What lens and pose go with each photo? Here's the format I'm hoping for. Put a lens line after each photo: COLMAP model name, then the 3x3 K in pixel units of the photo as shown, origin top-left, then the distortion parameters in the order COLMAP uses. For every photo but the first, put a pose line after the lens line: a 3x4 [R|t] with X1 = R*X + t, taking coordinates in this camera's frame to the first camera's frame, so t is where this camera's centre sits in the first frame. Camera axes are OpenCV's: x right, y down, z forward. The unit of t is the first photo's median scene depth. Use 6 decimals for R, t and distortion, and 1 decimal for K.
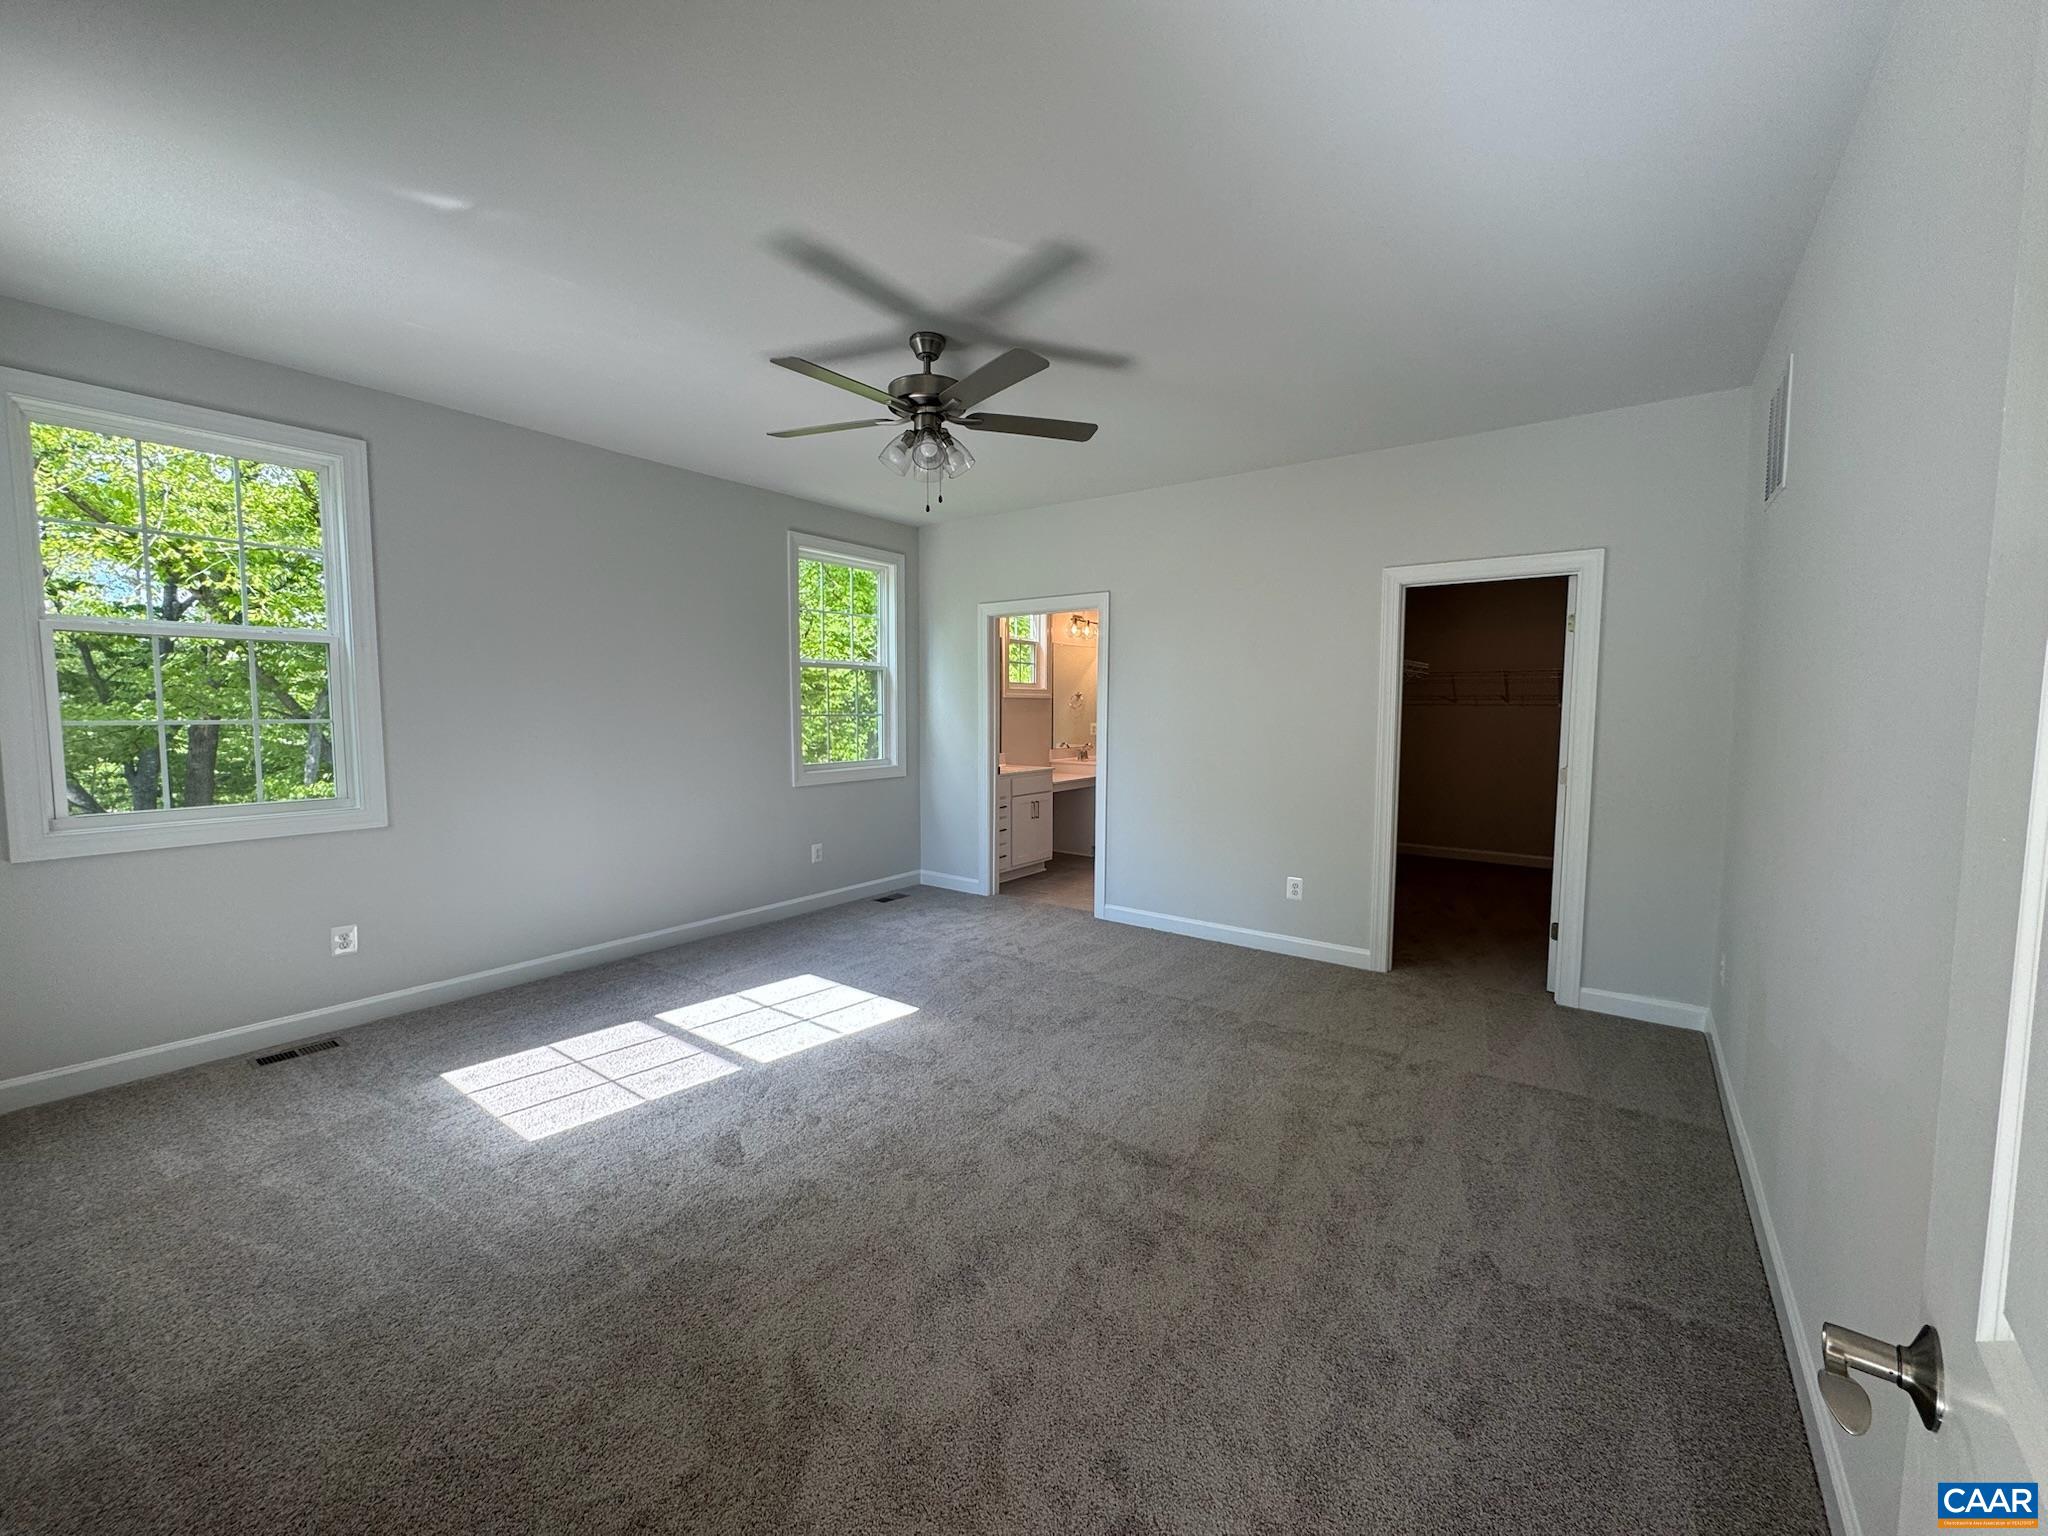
lens RADIAL K [[819.5, 0, 1021.1], [0, 819.5, 766.5], [0, 0, 1]] dist [-0.001208, -0.000045]
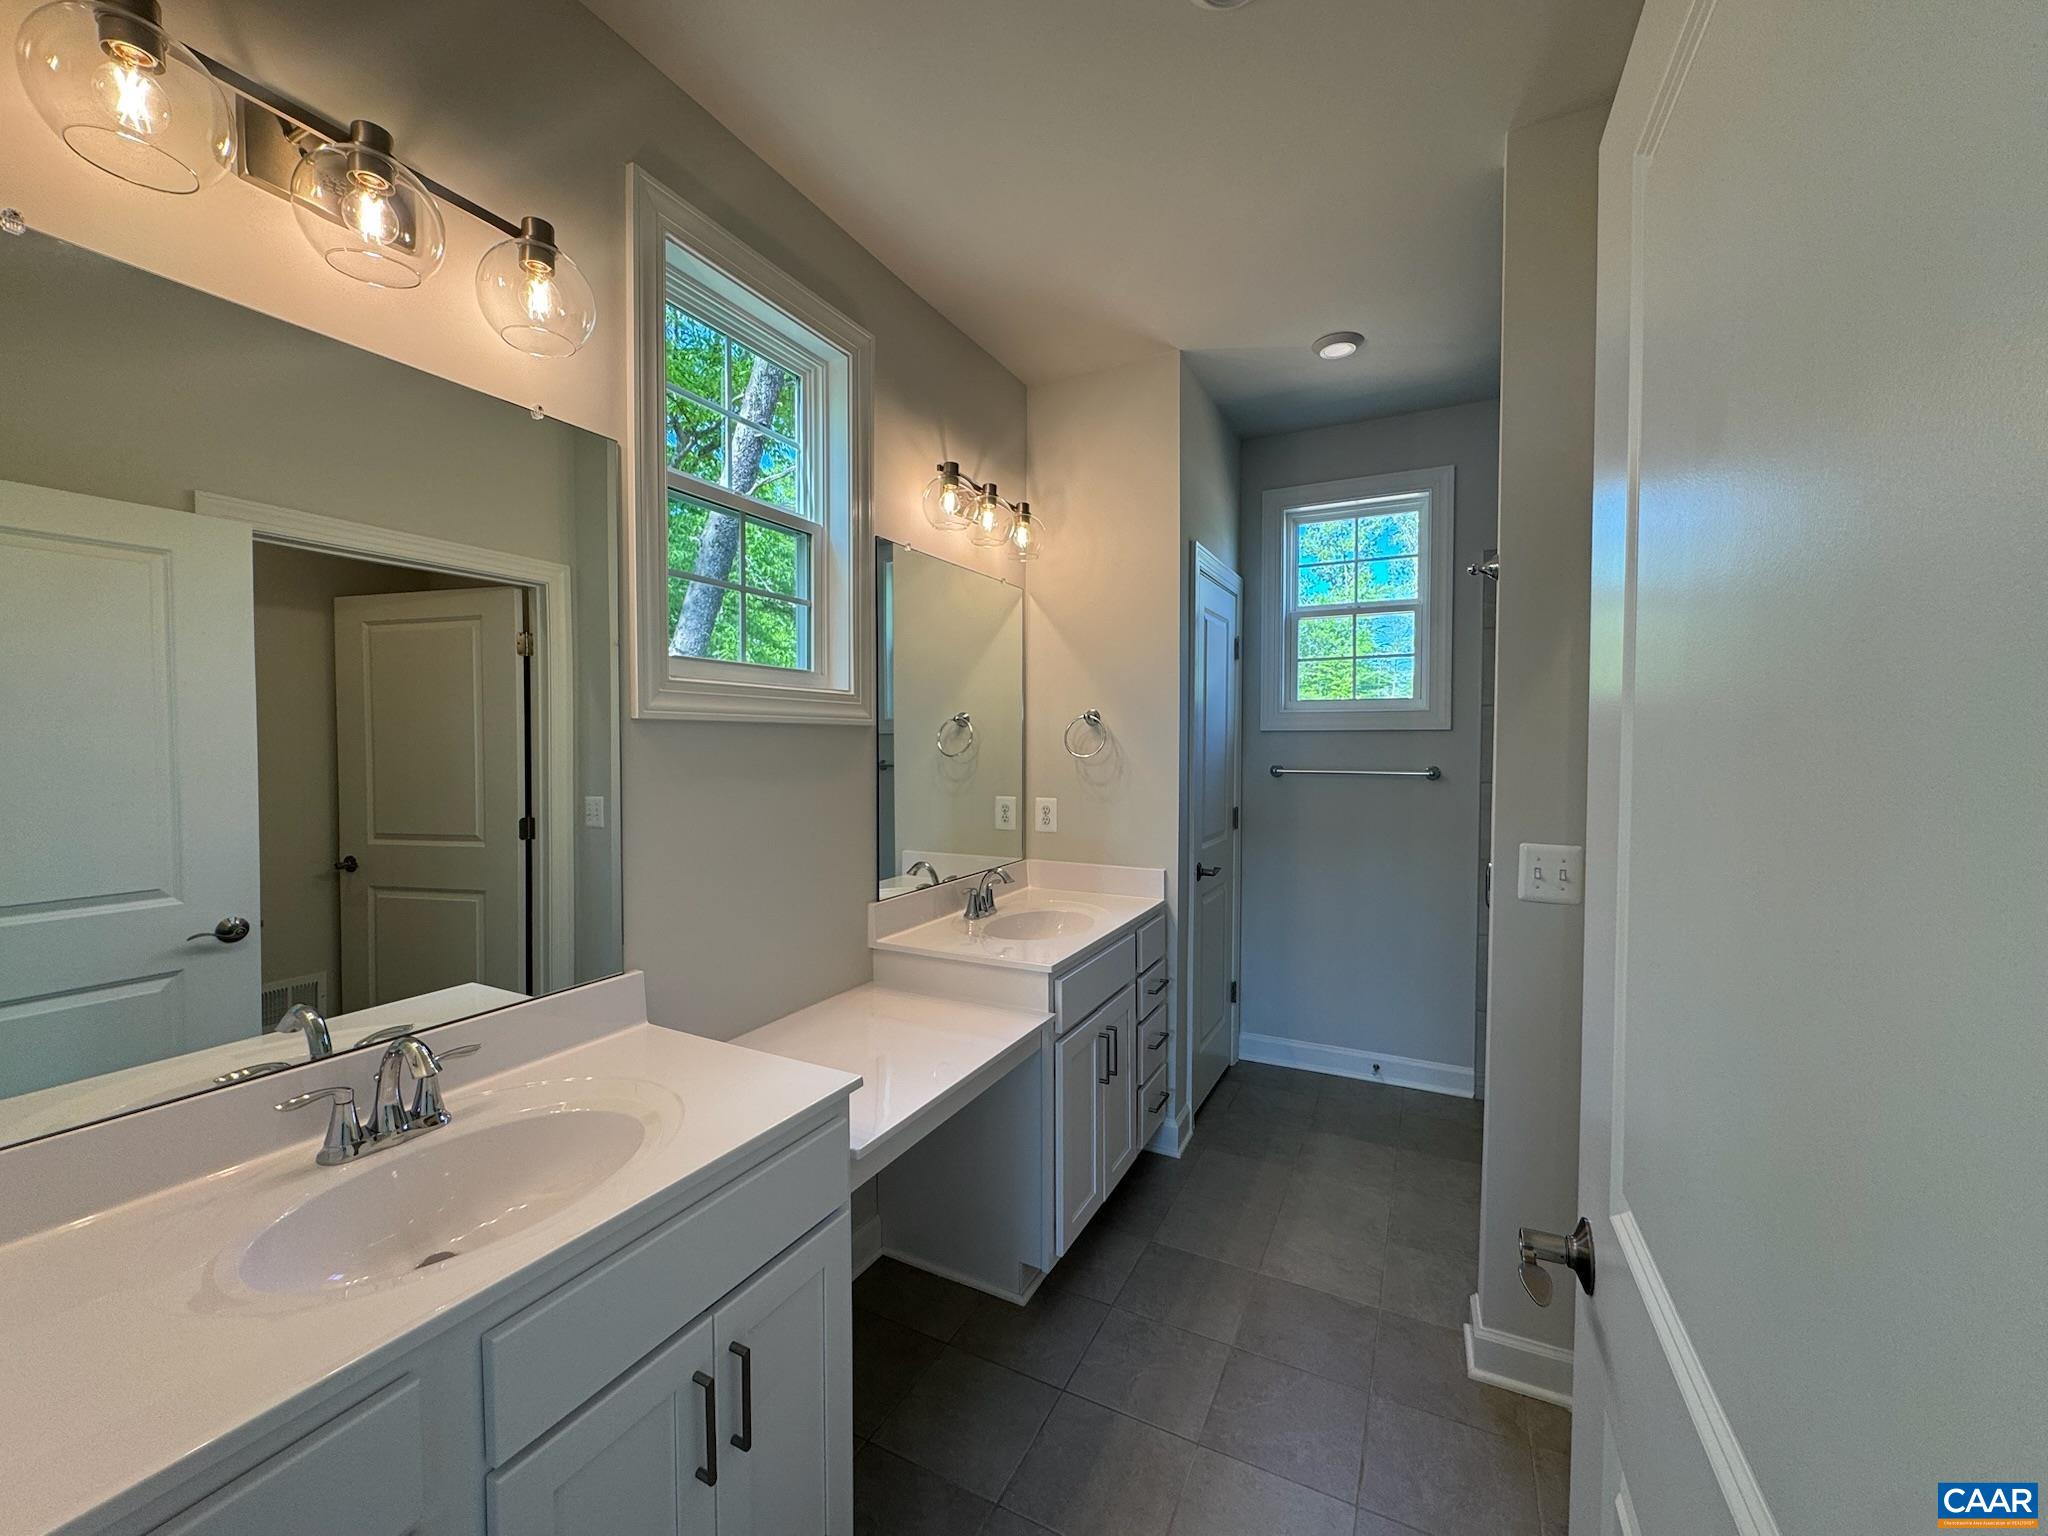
lens RADIAL K [[819.5, 0, 1026.5], [0, 819.5, 766.7], [0, 0, 1]] dist [-0.001208, -0.000045]
pose [[0.985803, -0.009952, 0.167611, 0.041679], [0.017799, 0.998811, -0.045378, -0.054351], [-0.166960, 0.047718, 0.984808, 0.702030]]
